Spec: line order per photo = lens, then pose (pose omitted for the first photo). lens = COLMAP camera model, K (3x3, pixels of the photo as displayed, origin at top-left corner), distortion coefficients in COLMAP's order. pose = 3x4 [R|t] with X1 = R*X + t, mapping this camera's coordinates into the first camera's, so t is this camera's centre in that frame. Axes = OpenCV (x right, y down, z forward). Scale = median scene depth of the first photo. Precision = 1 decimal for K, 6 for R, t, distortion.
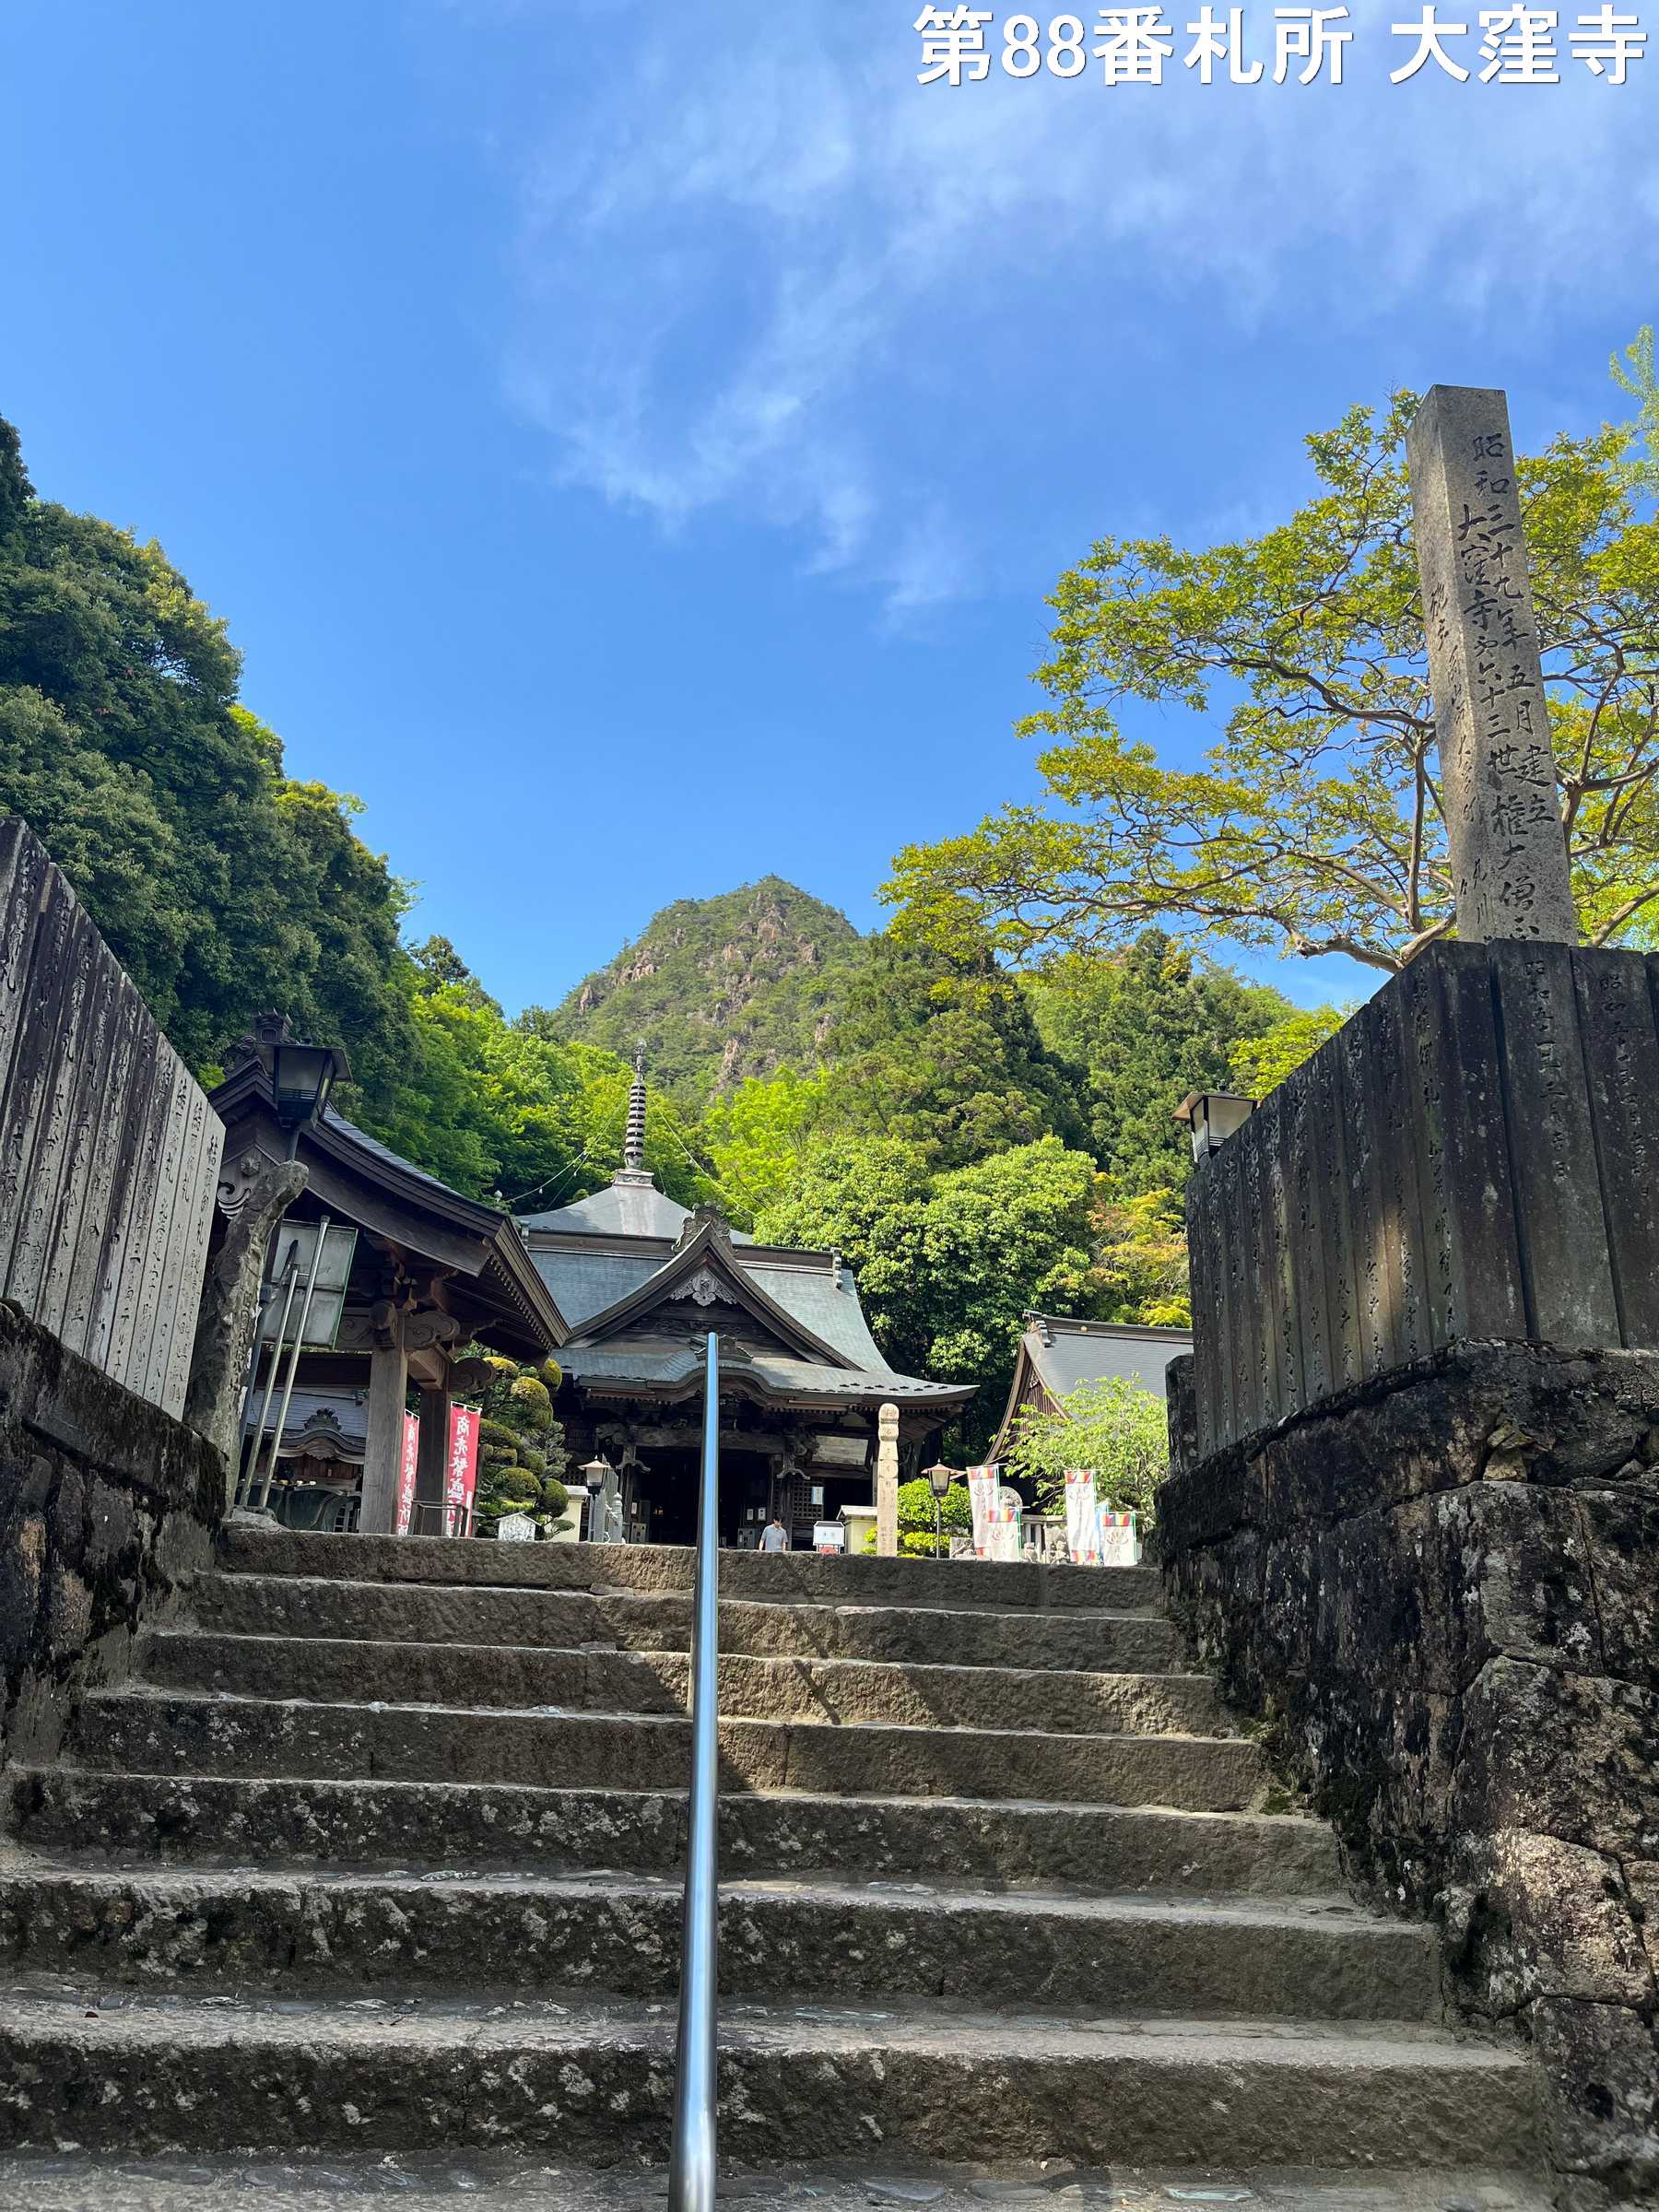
lens RADIAL K [[1658.3, 0, 825.1], [0, 1658.3, 1089.5], [0, 0, 1]] dist [0.143162, -0.333114]
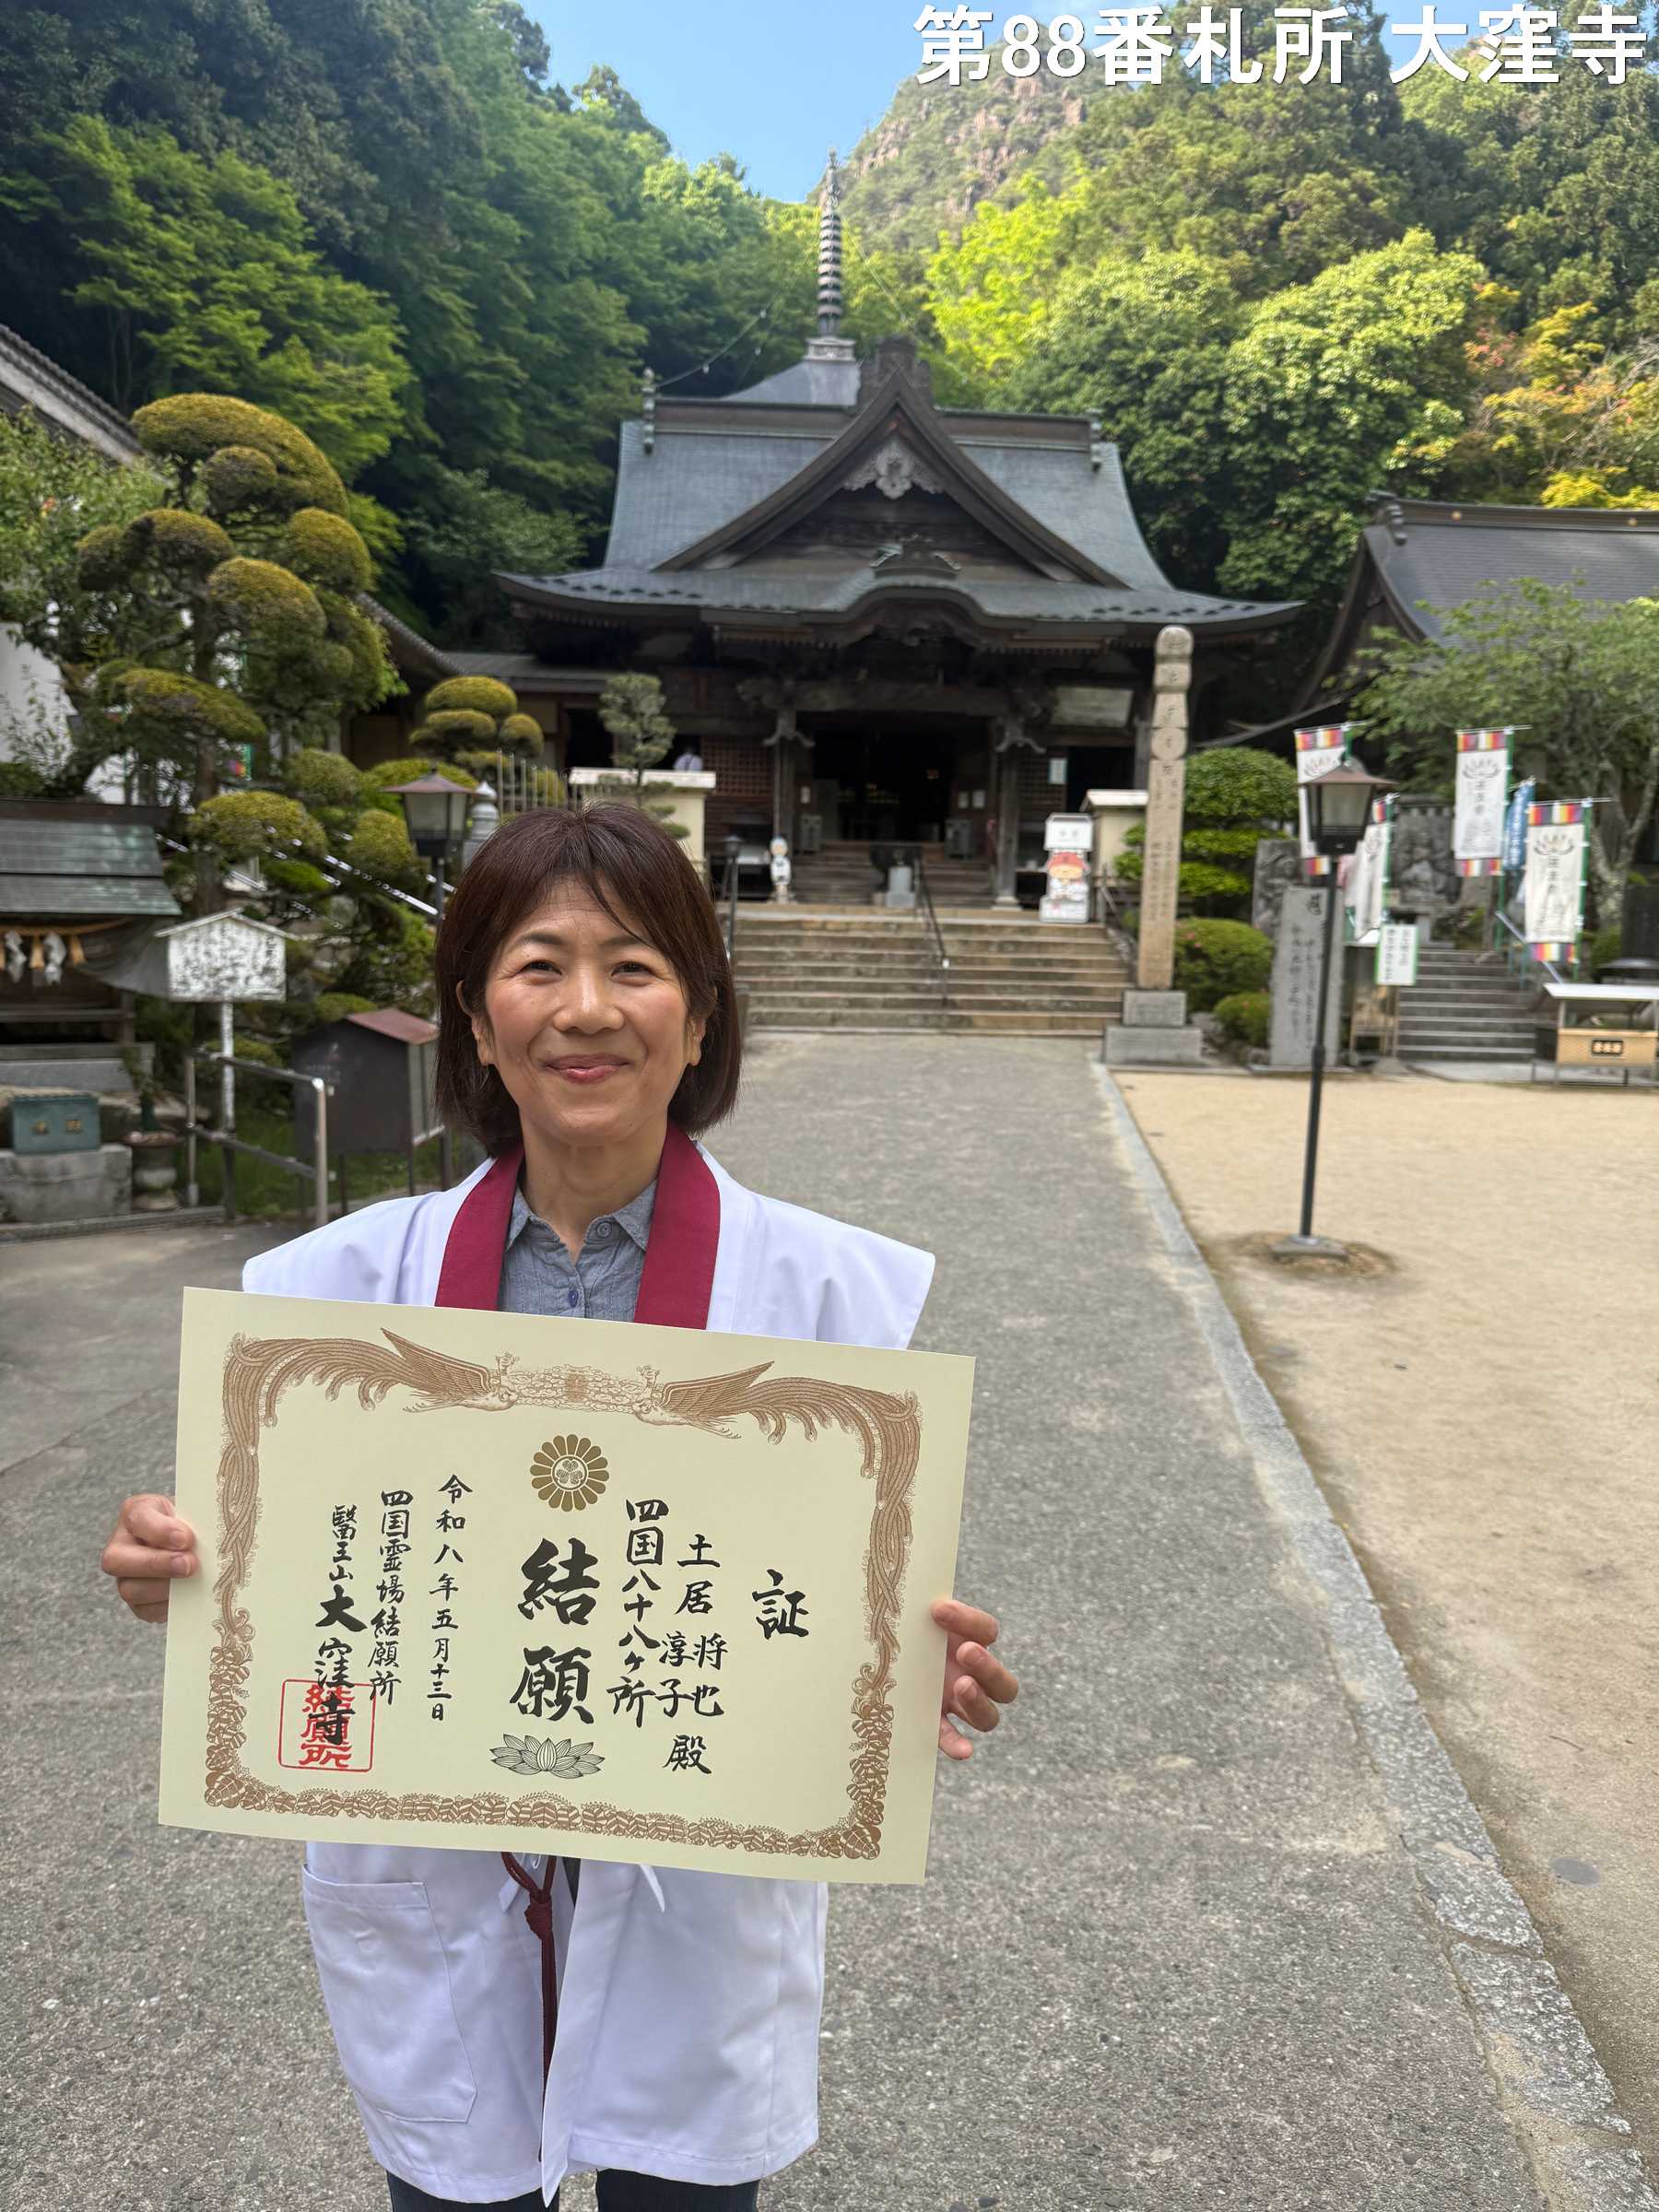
lens RADIAL K [[1547.6, 0, 822.4], [0, 1547.6, 1116.7], [0, 0, 1]] dist [0.070703, -0.105985]
pose [[0.986641, 0.017011, -0.162017, 0.004957], [0.058654, 0.890740, 0.450713, 0.051190], [0.151982, -0.454195, 0.877843, 0.249290]]
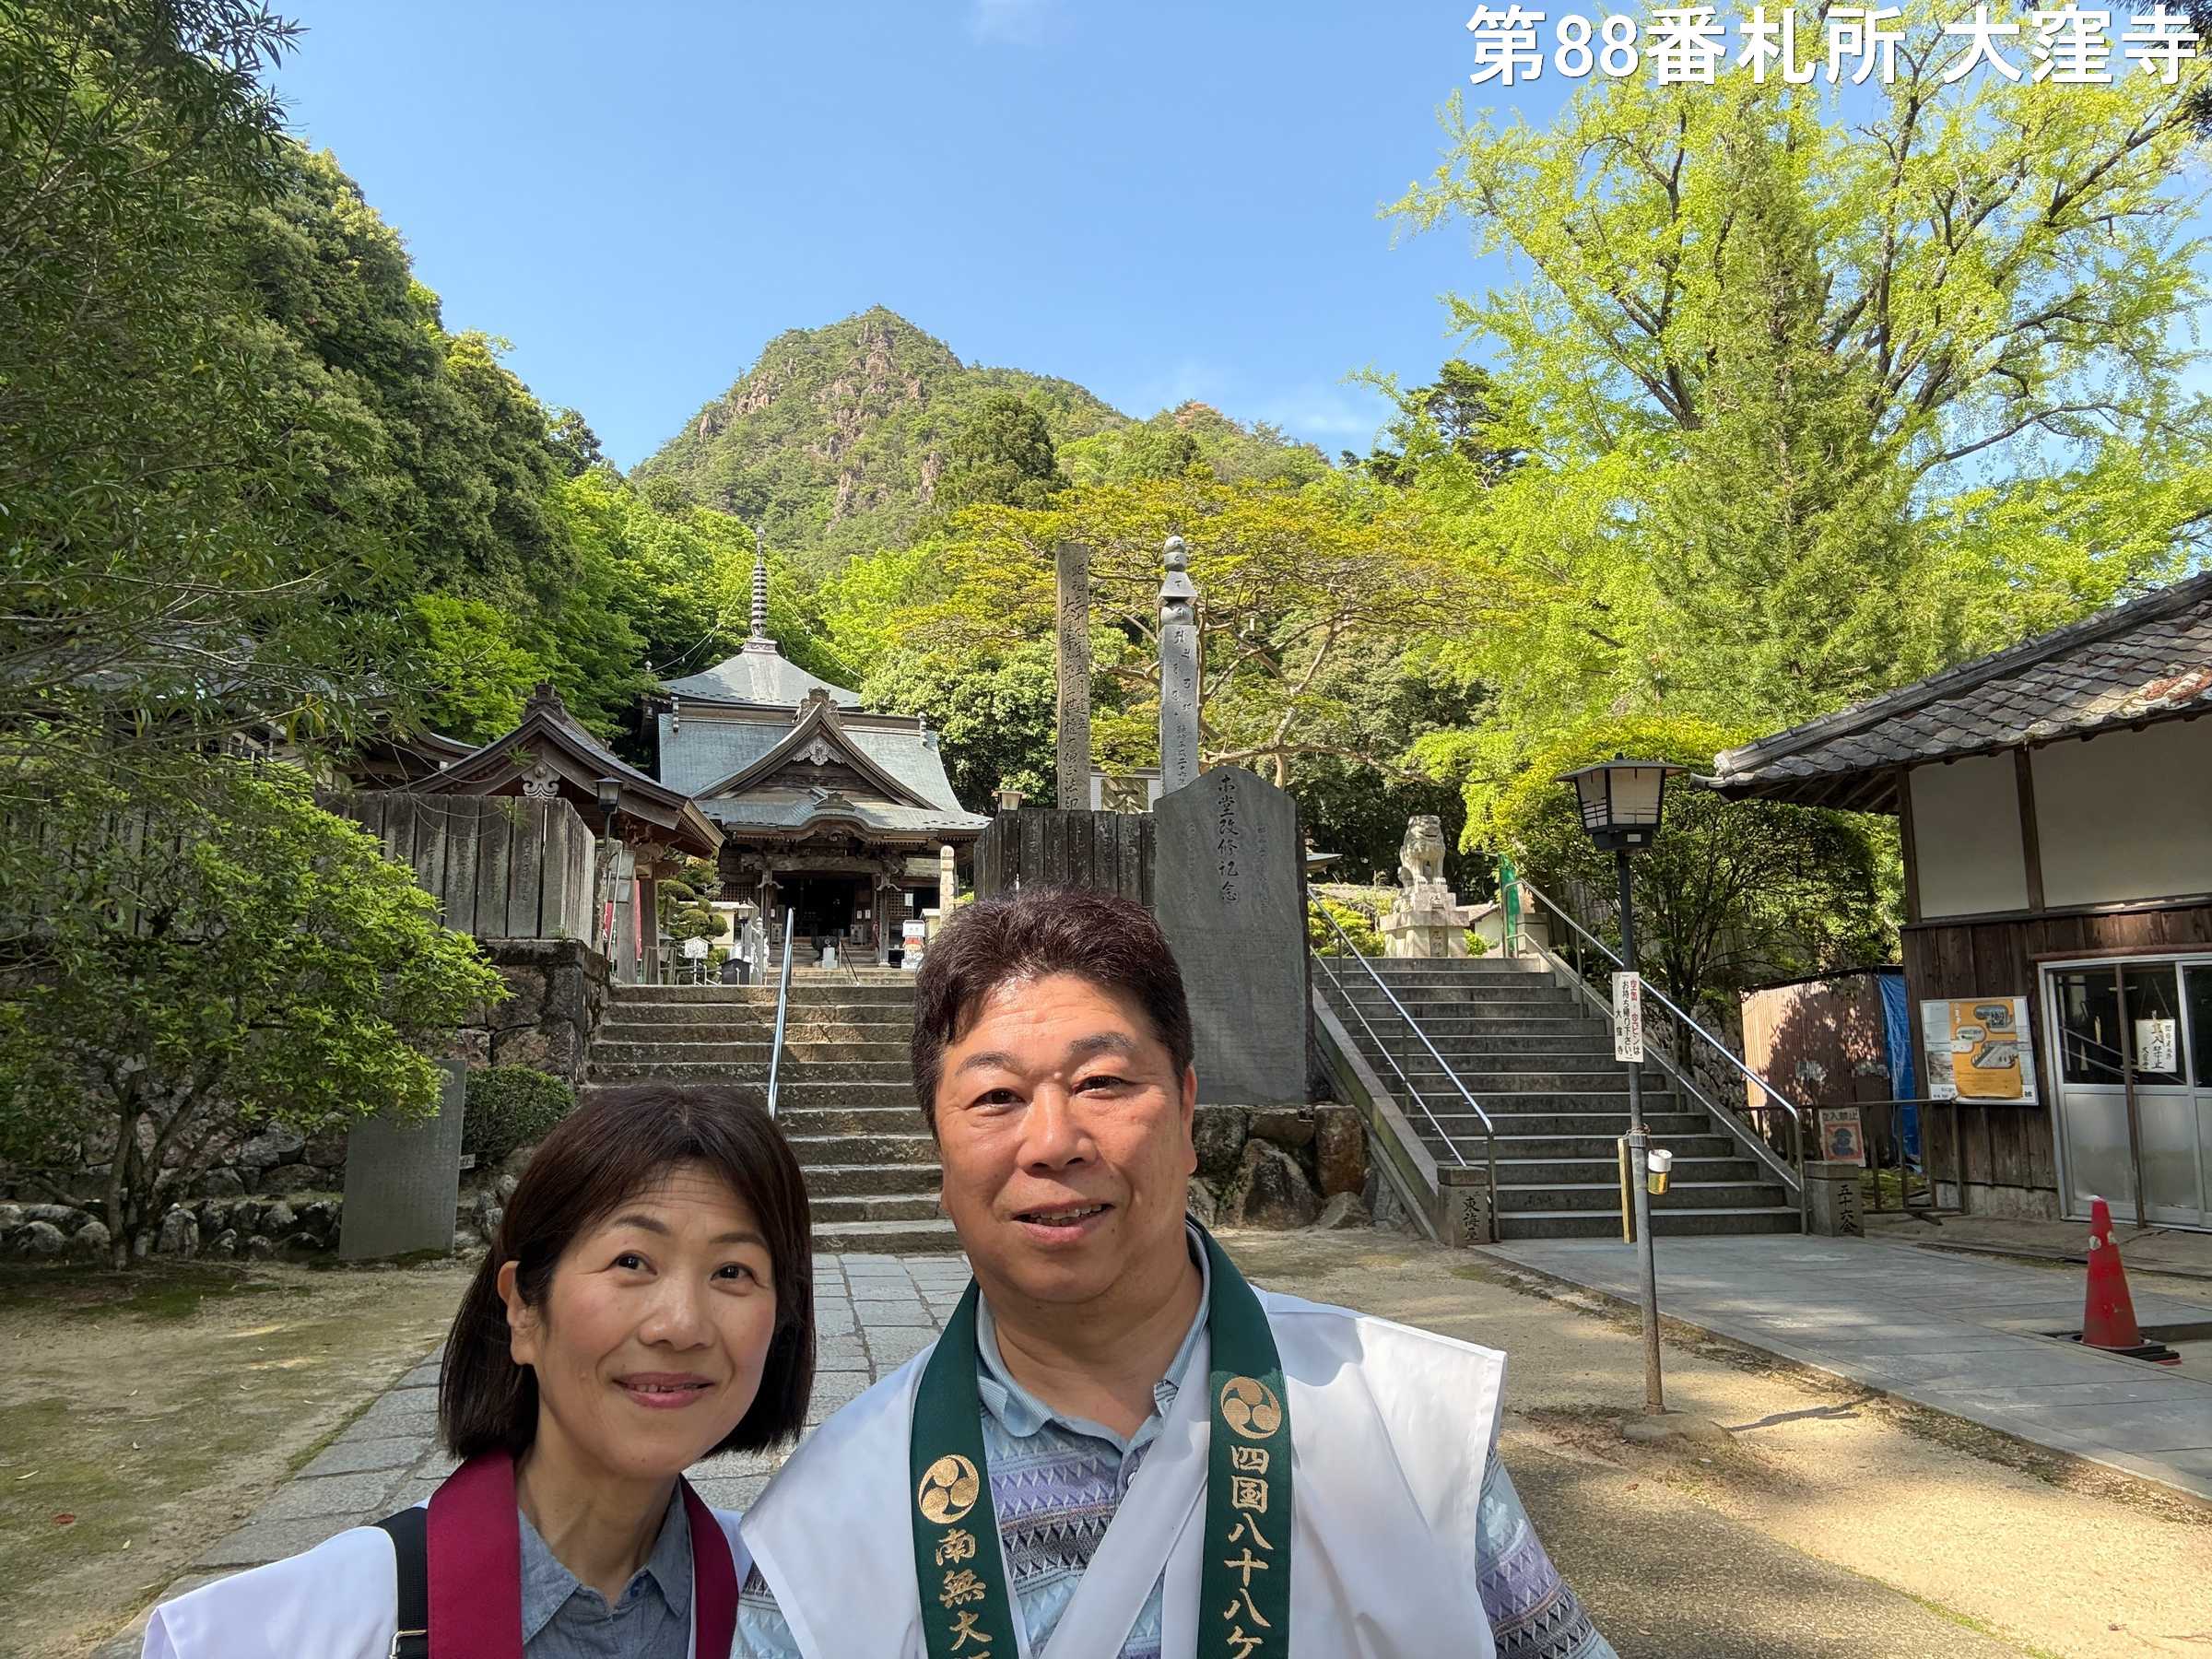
lens RADIAL K [[1490.6, 0, 1095.6], [0, 1490.6, 826.4], [0, 0, 1]] dist [0.149143, -0.225415]
pose [[0.994799, -0.022321, 0.099383, 0.021241], [0.001102, 0.977995, 0.208624, -0.056782], [-0.101853, -0.207429, 0.972933, -0.158027]]
